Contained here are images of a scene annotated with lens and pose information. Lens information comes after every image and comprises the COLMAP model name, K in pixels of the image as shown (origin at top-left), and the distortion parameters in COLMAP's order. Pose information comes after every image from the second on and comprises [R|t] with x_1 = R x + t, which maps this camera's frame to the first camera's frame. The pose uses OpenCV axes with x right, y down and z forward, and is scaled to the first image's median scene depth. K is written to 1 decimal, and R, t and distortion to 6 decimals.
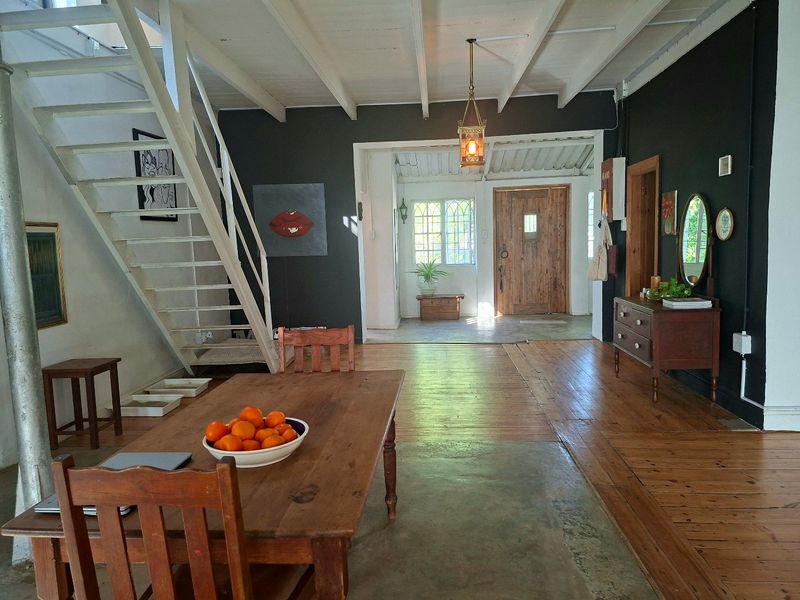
lens RADIAL K [[552.1, 0, 400.6], [0, 552.1, 297.3], [0, 0, 1]] dist [0.100820, -0.120183]
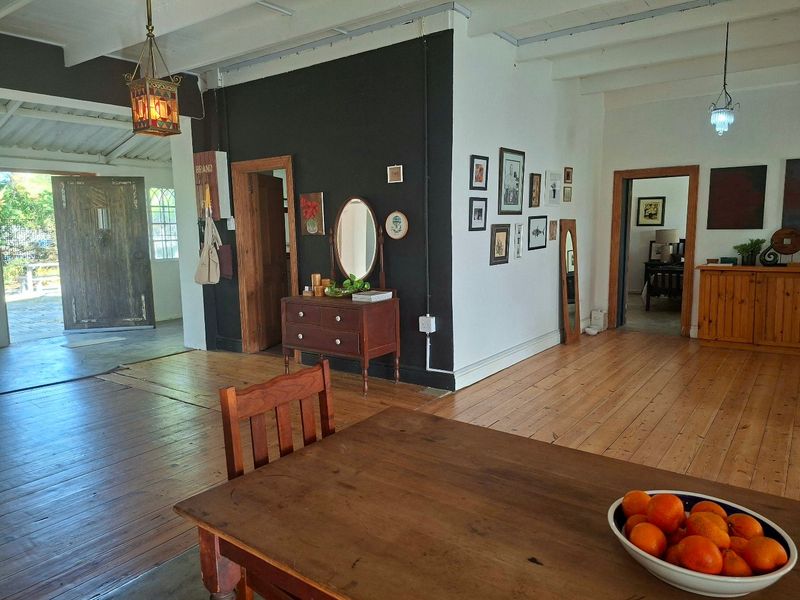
lens RADIAL K [[552.1, 0, 400.6], [0, 552.1, 297.3], [0, 0, 1]] dist [0.100820, -0.120183]
pose [[0.534818, -0.081689, 0.841009, -0.331454], [0.088636, 0.995248, 0.040304, -0.022922], [-0.840305, 0.052988, 0.539517, 0.331286]]
